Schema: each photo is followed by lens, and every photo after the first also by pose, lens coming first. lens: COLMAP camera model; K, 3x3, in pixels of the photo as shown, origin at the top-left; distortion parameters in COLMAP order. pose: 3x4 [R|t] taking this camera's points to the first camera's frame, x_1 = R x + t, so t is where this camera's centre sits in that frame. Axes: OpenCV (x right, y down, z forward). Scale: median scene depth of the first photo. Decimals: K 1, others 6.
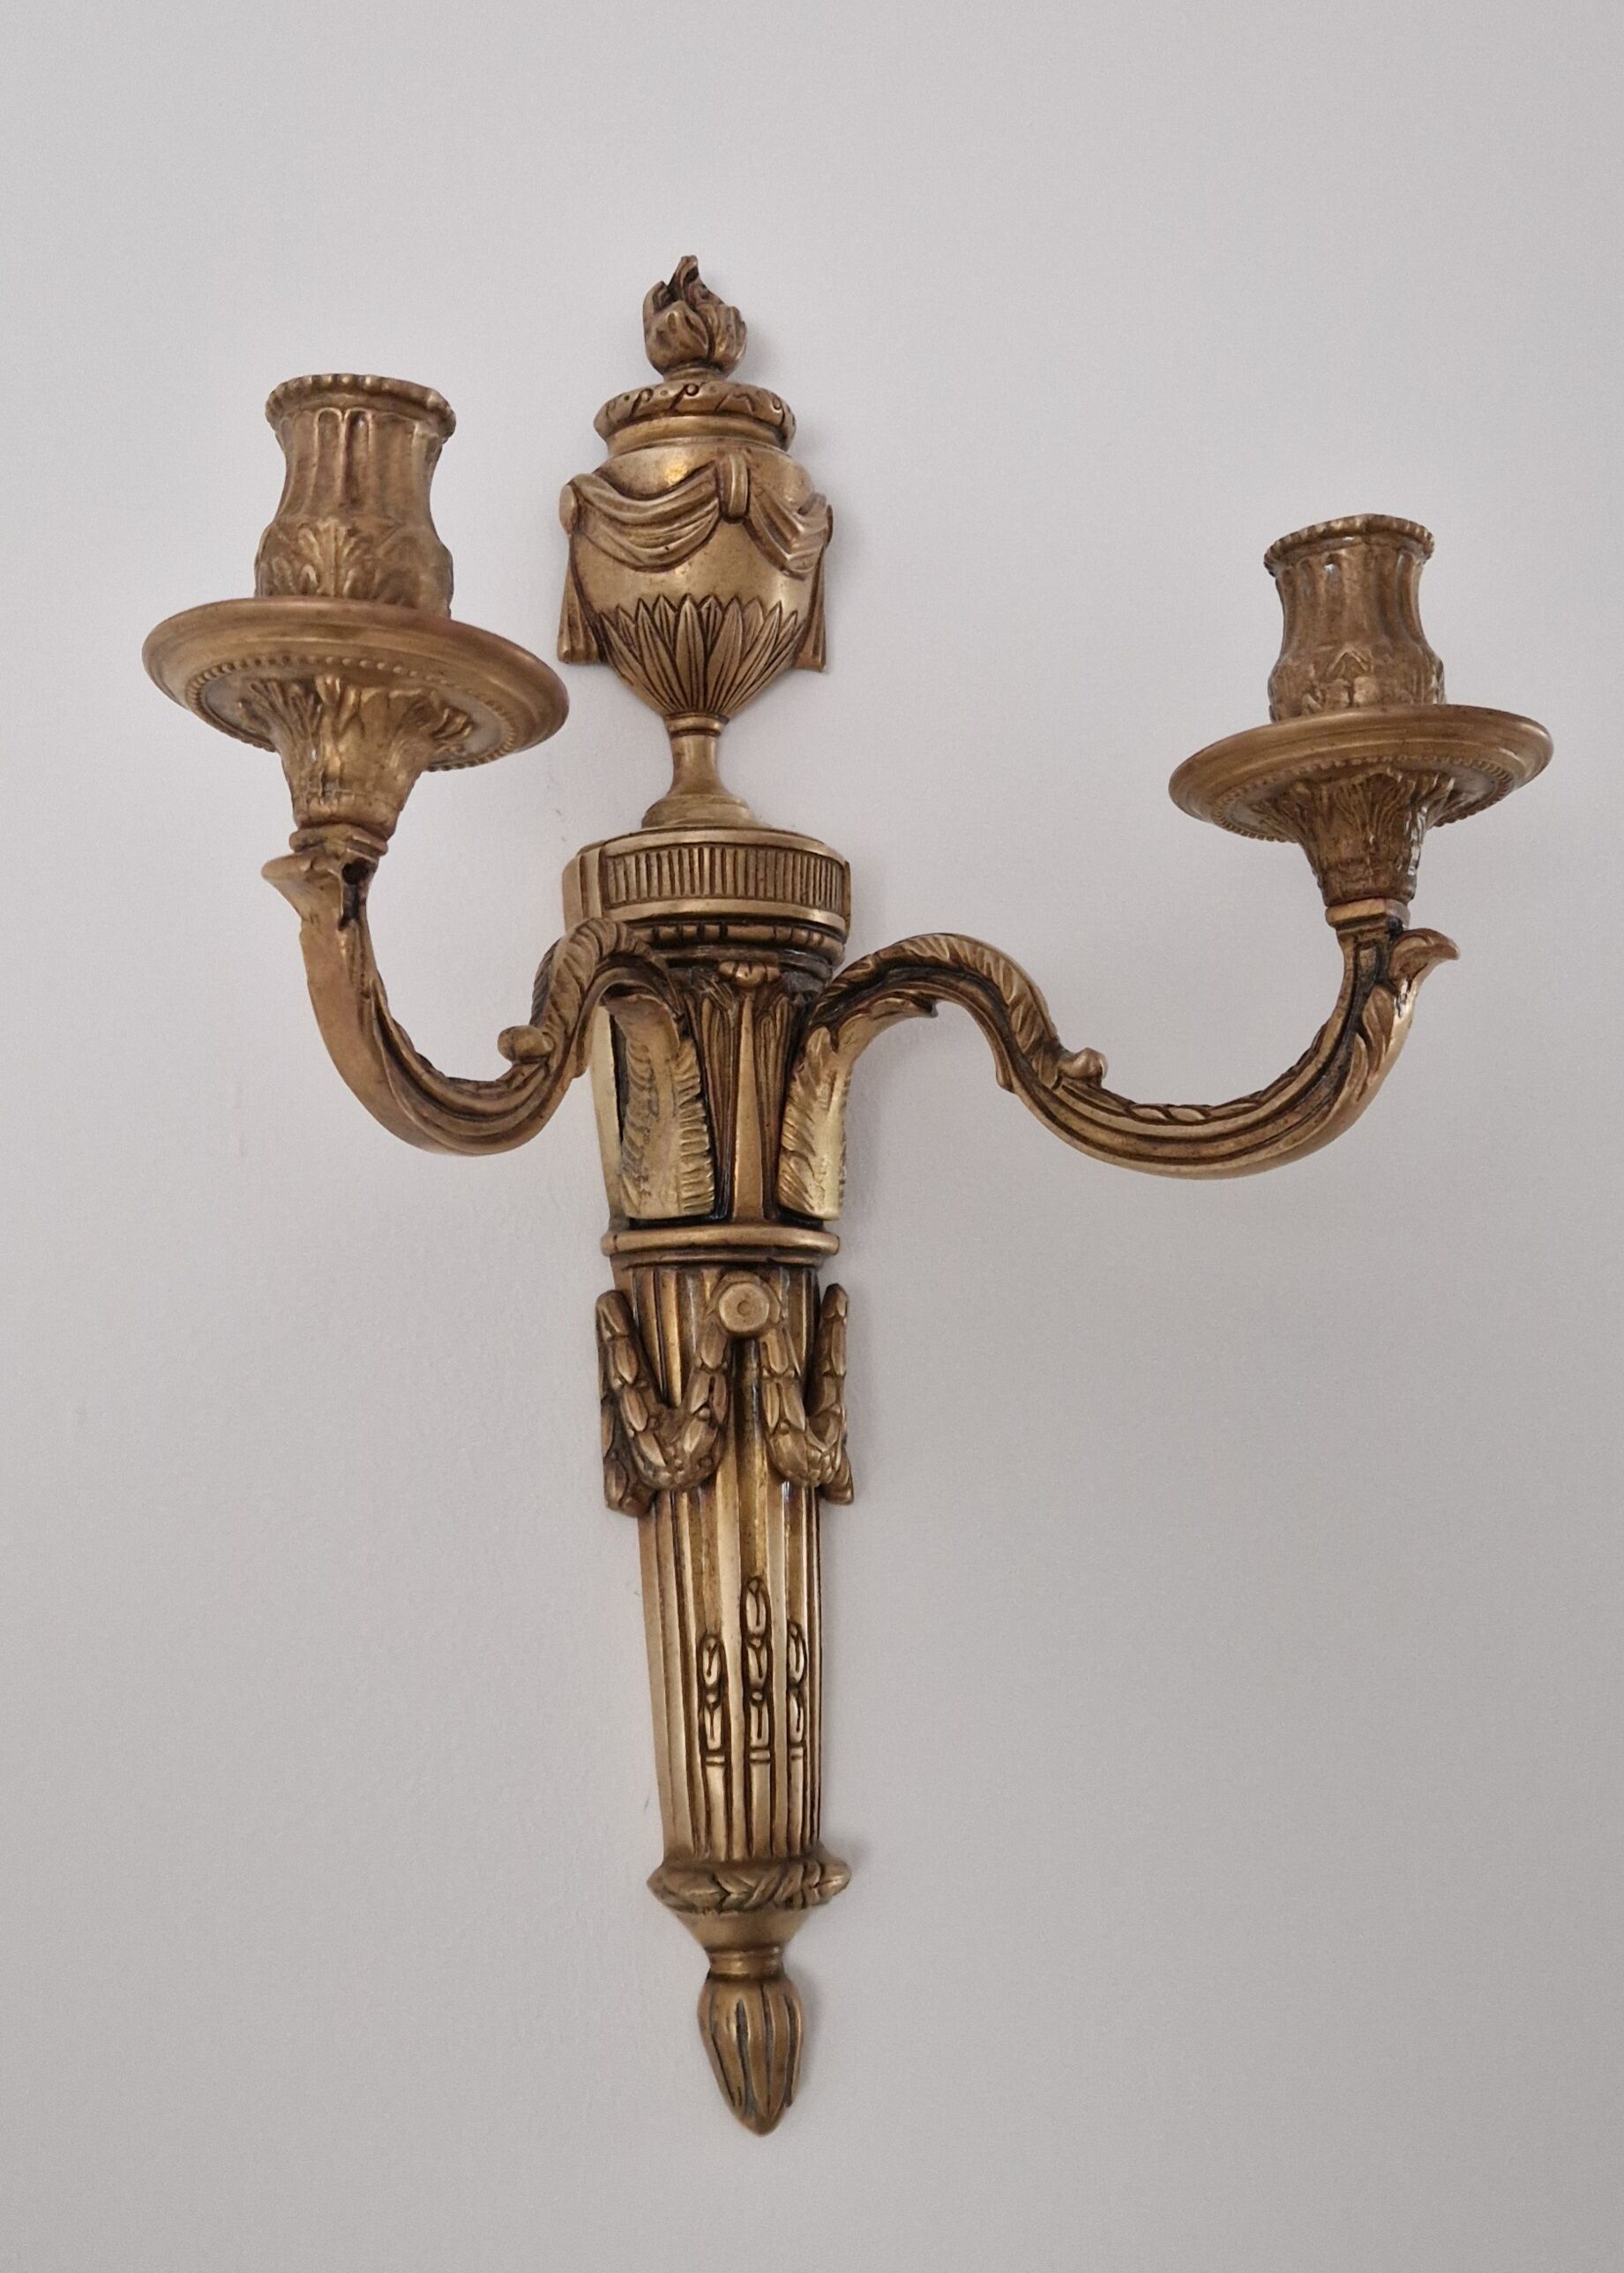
lens RADIAL K [[2385.5, 0, 786.1], [0, 2385.5, 978.4], [0, 0, 1]] dist [0.074444, -0.024703]
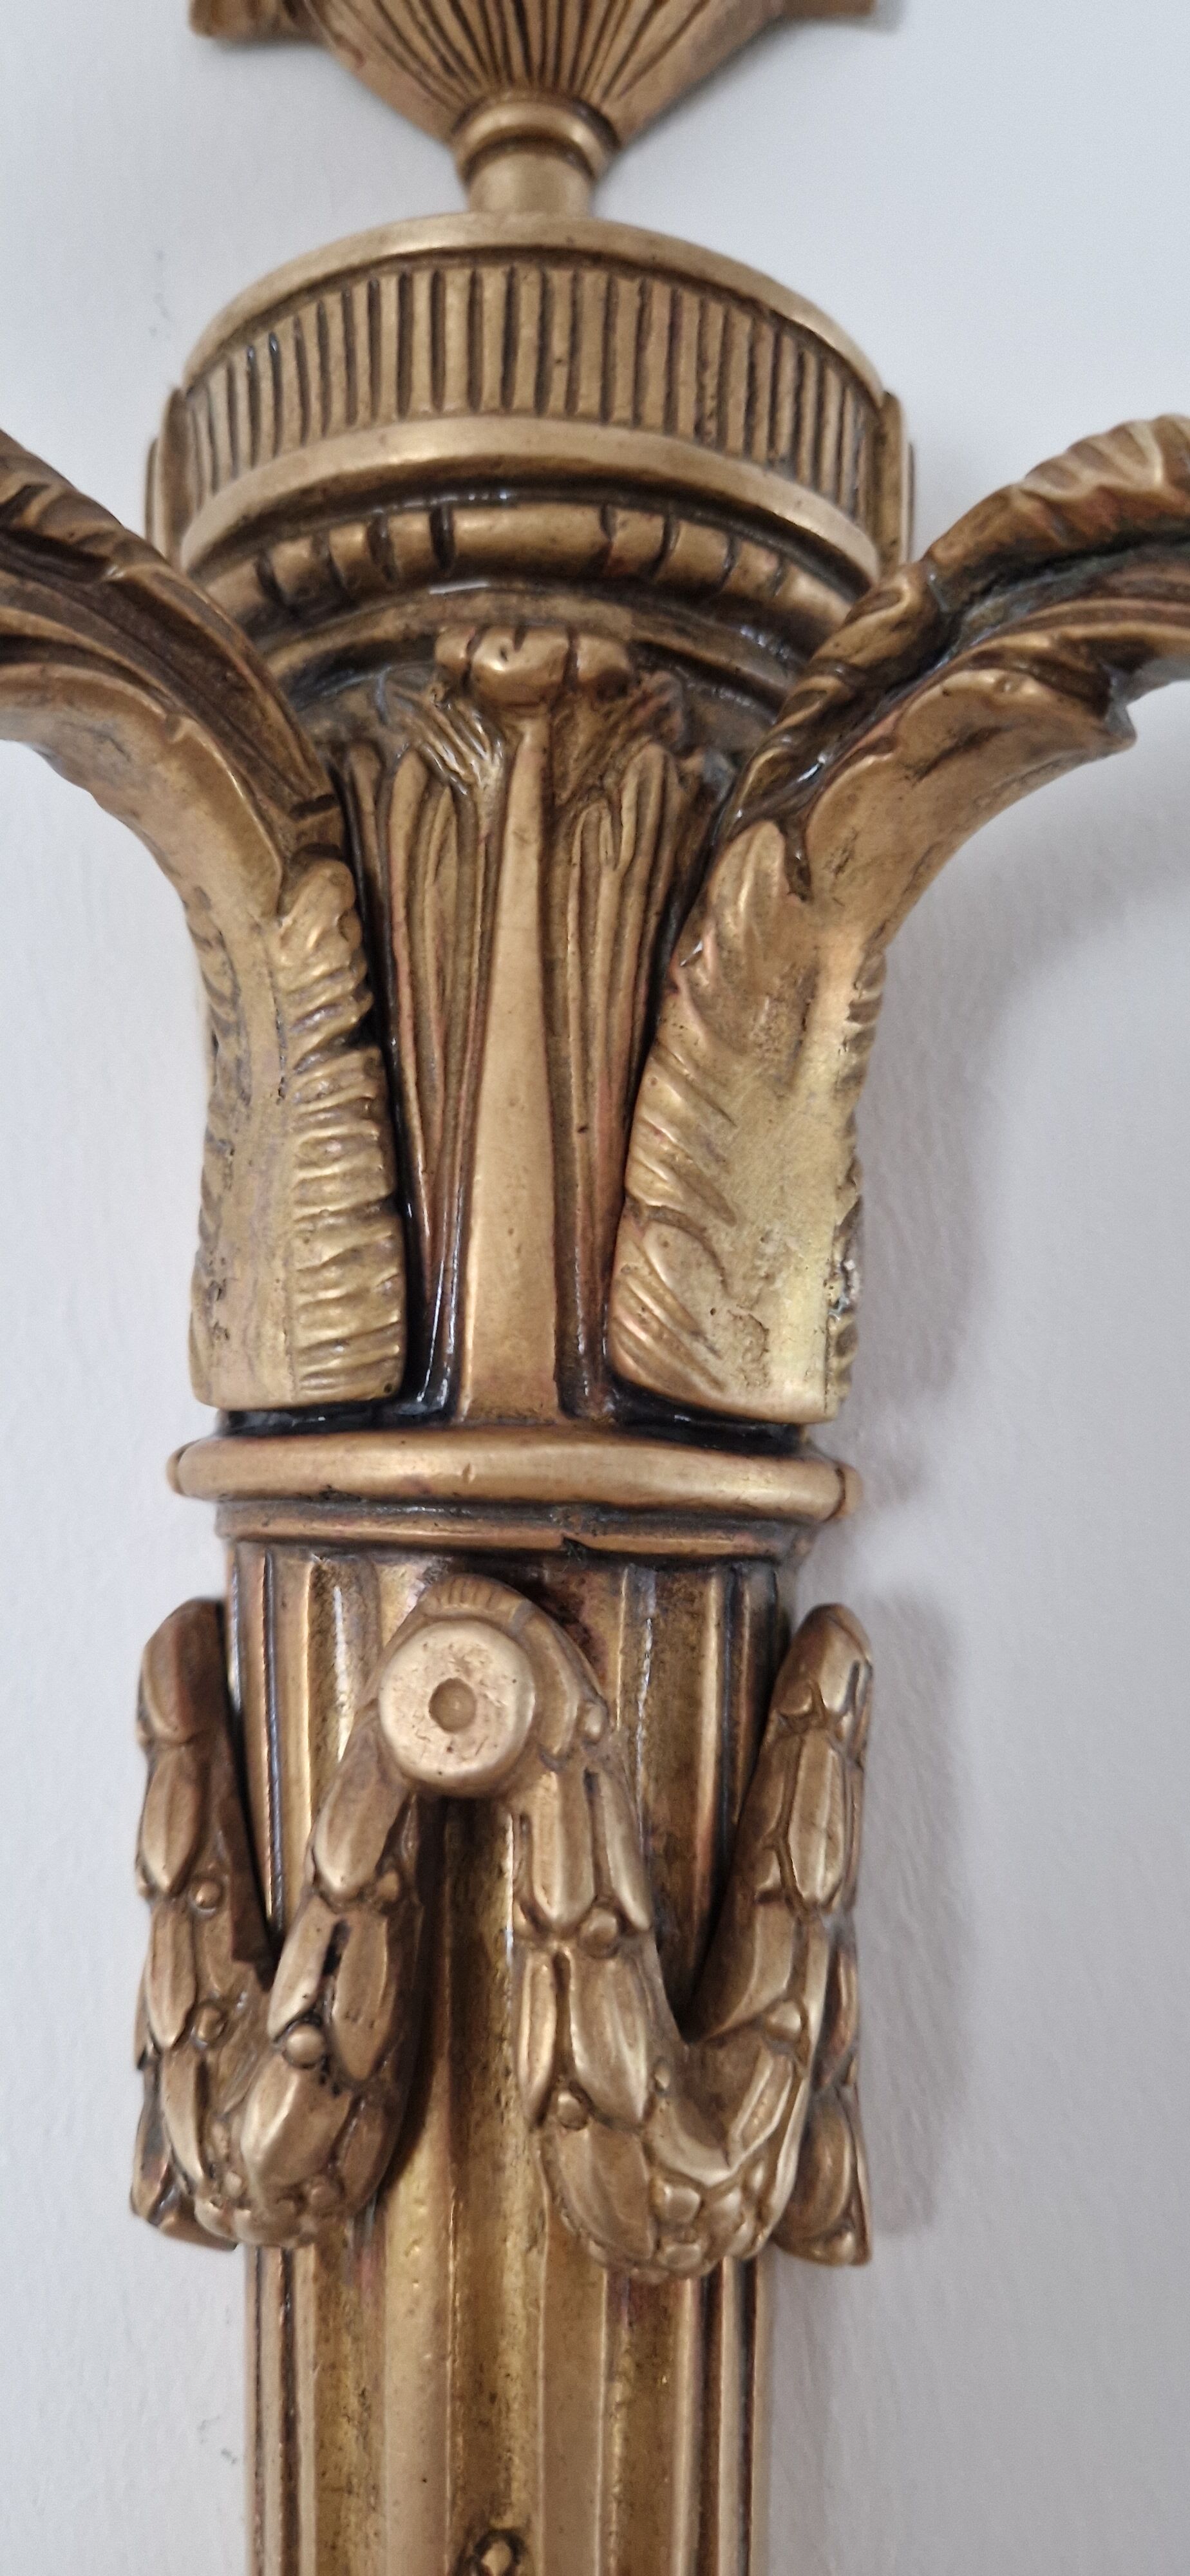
lens RADIAL K [[1861.4, 0, 588.1], [0, 1861.4, 1295.5], [0, 0, 1]] dist [-0.001469, -0.047094]
pose [[0.951912, 0.002649, -0.306360, 0.072742], [0.014790, 0.998399, 0.054587, 0.072778], [0.306015, -0.056494, 0.950349, 0.782729]]
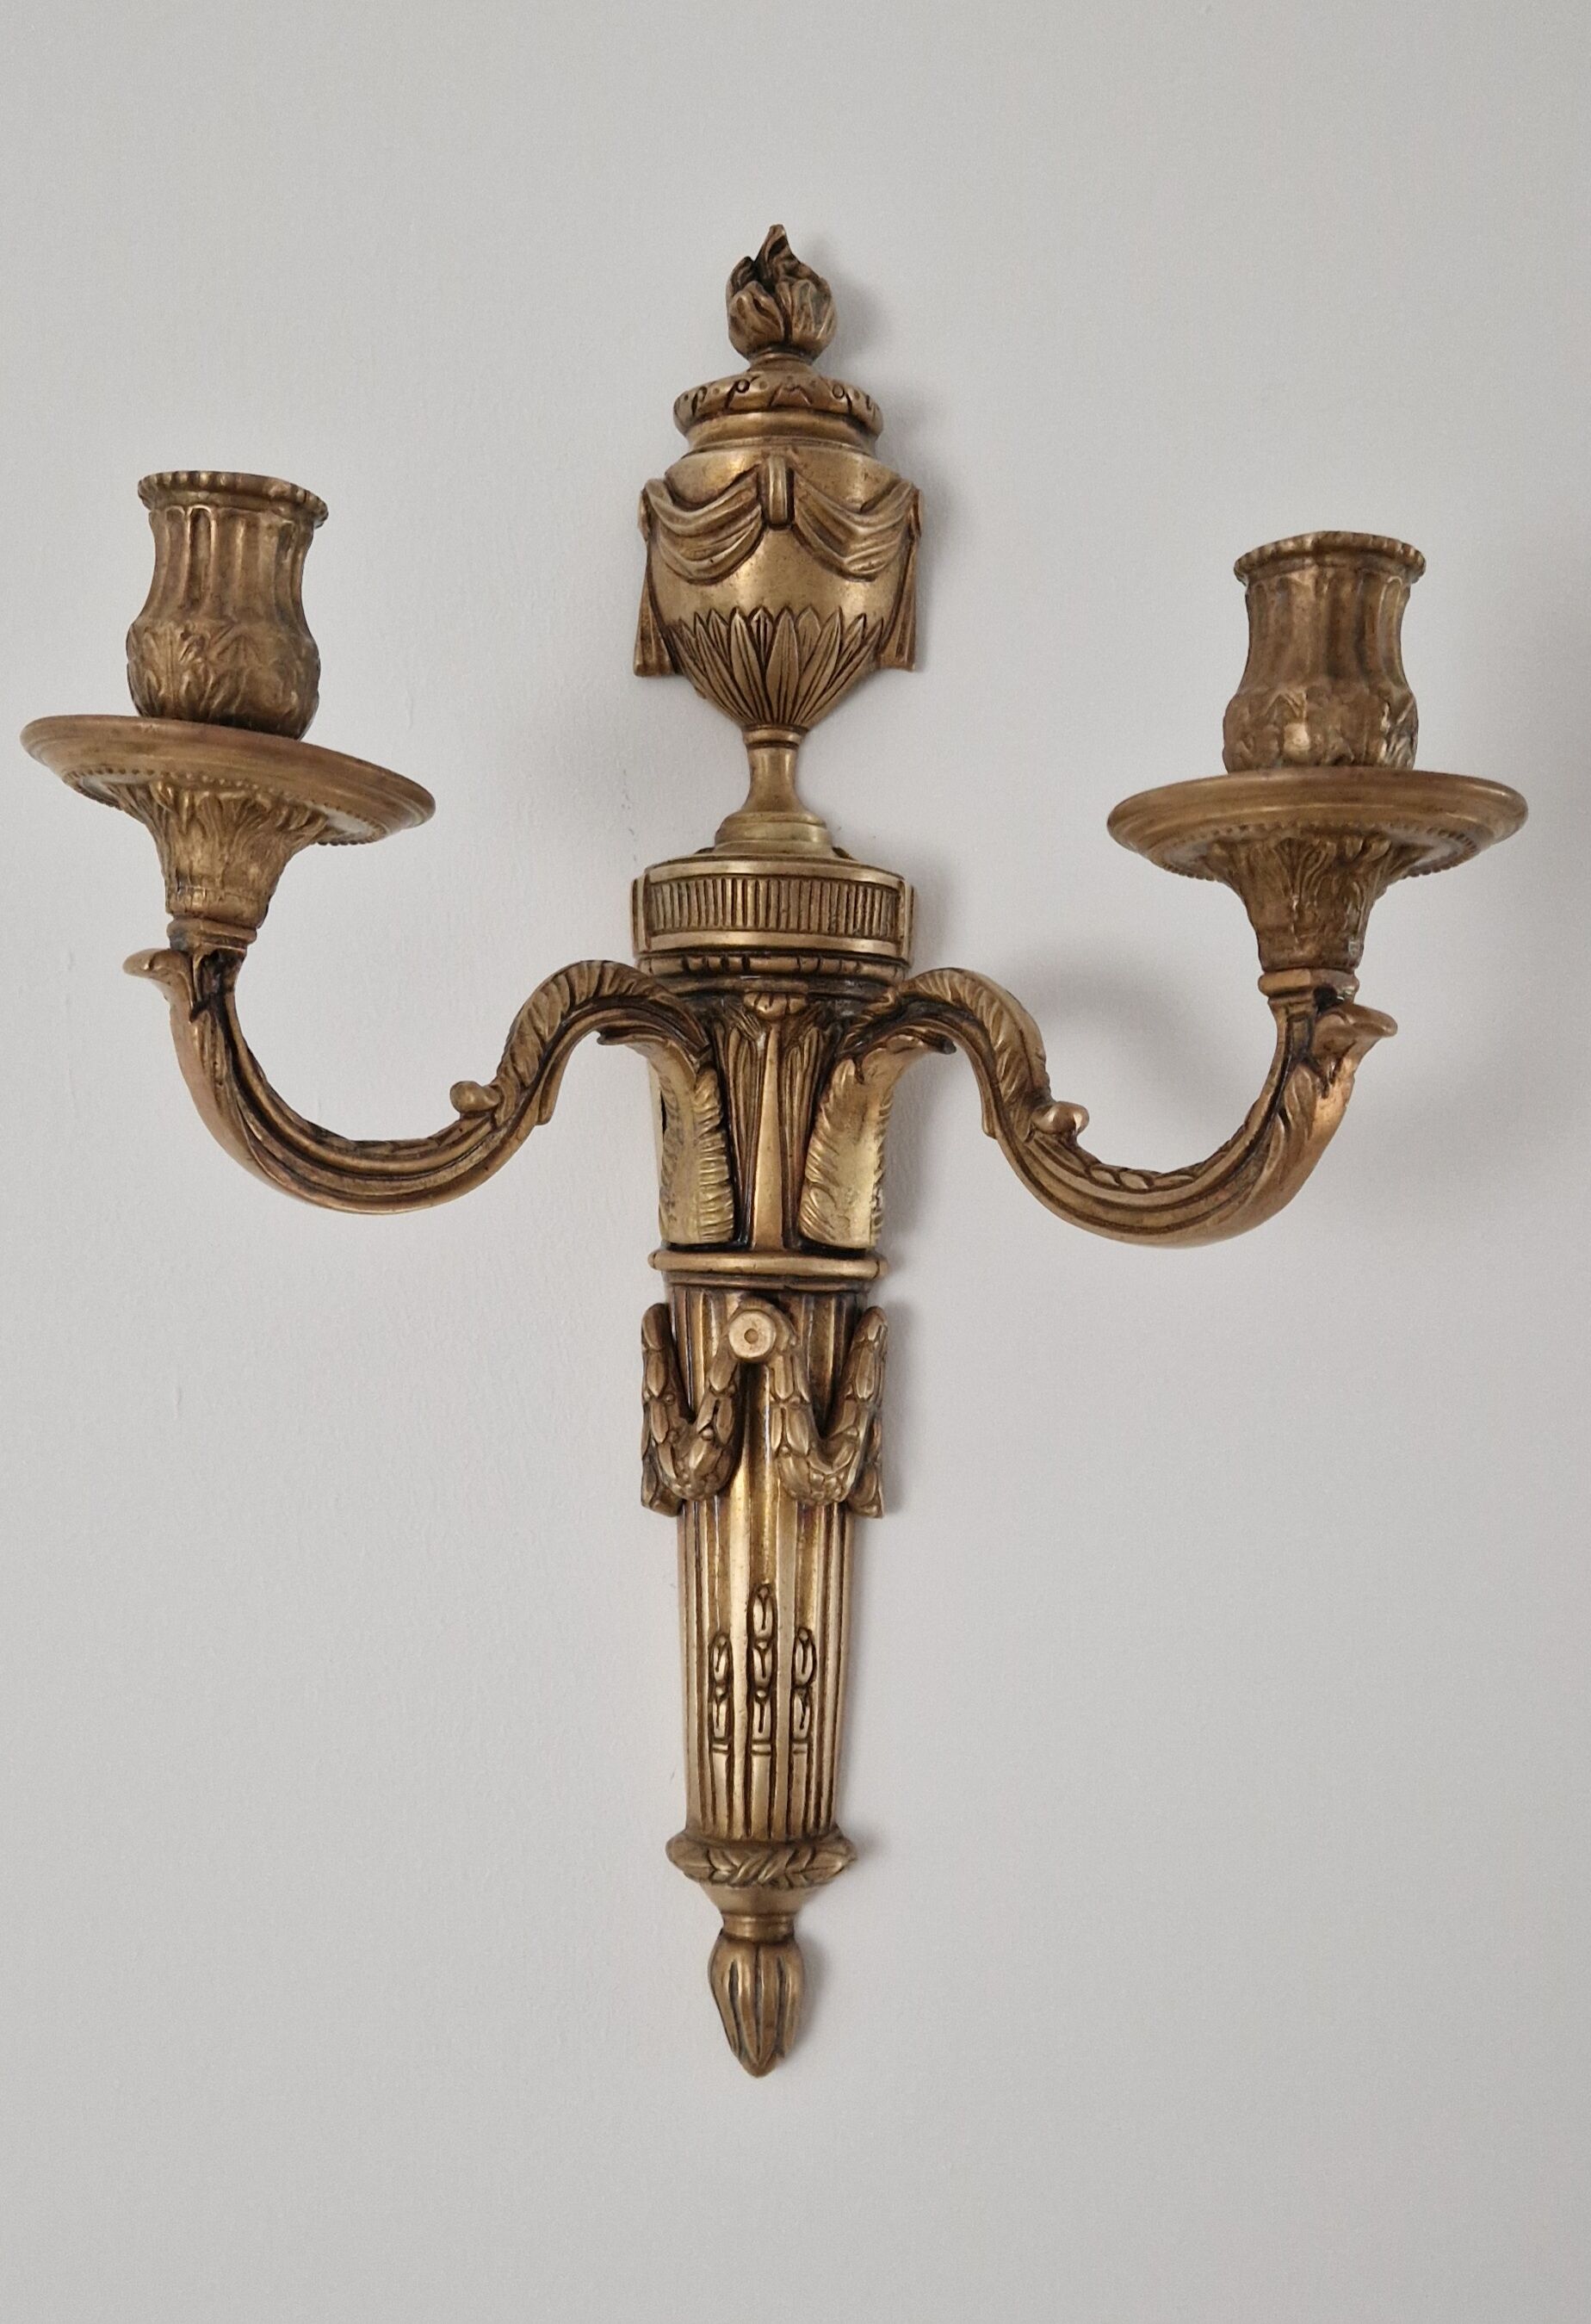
lens RADIAL K [[2337.0, 0, 795.6], [0, 2337.0, 1196.6], [0, 0, 1]] dist [0.089453, -0.109452]
pose [[0.948873, 0.043244, -0.312681, 0.314761], [0.011898, 0.984968, 0.172329, -0.095168], [0.315433, -0.167239, 0.934095, 0.073344]]
